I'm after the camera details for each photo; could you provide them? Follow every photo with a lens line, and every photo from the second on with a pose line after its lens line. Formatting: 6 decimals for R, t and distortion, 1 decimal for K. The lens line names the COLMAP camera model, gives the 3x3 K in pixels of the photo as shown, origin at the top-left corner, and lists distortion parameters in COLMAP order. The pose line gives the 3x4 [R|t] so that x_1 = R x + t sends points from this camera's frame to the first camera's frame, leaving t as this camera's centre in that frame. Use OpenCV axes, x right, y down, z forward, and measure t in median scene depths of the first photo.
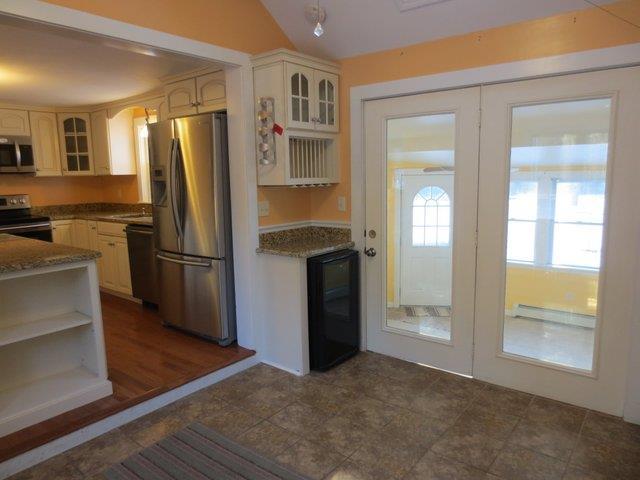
lens RADIAL K [[447.7, 0, 320.0], [0, 447.7, 240.0], [0, 0, 1]] dist [-0.034910, 0.005982]
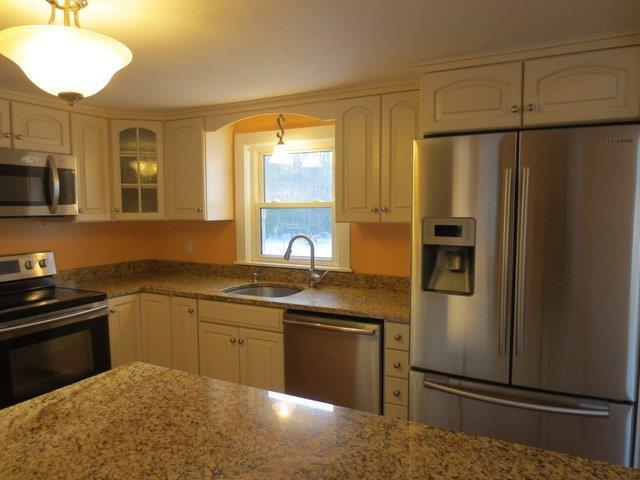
lens RADIAL K [[447.7, 0, 320.0], [0, 447.7, 240.0], [0, 0, 1]] dist [-0.034910, 0.005982]
pose [[0.980779, 0.000598, 0.195121, -0.463072], [0.013524, 0.997382, -0.071034, -0.077888], [-0.194652, 0.072307, 0.978204, 0.381865]]
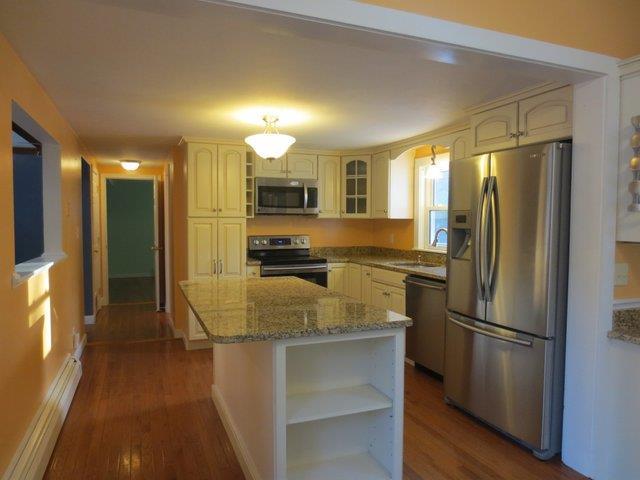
lens RADIAL K [[447.7, 0, 320.0], [0, 447.7, 240.0], [0, 0, 1]] dist [-0.034910, 0.005982]
pose [[0.868550, 0.044828, -0.493570, -0.134906], [-0.092354, 0.993096, -0.072321, -0.020942], [0.486920, 0.108398, 0.866694, 0.120015]]
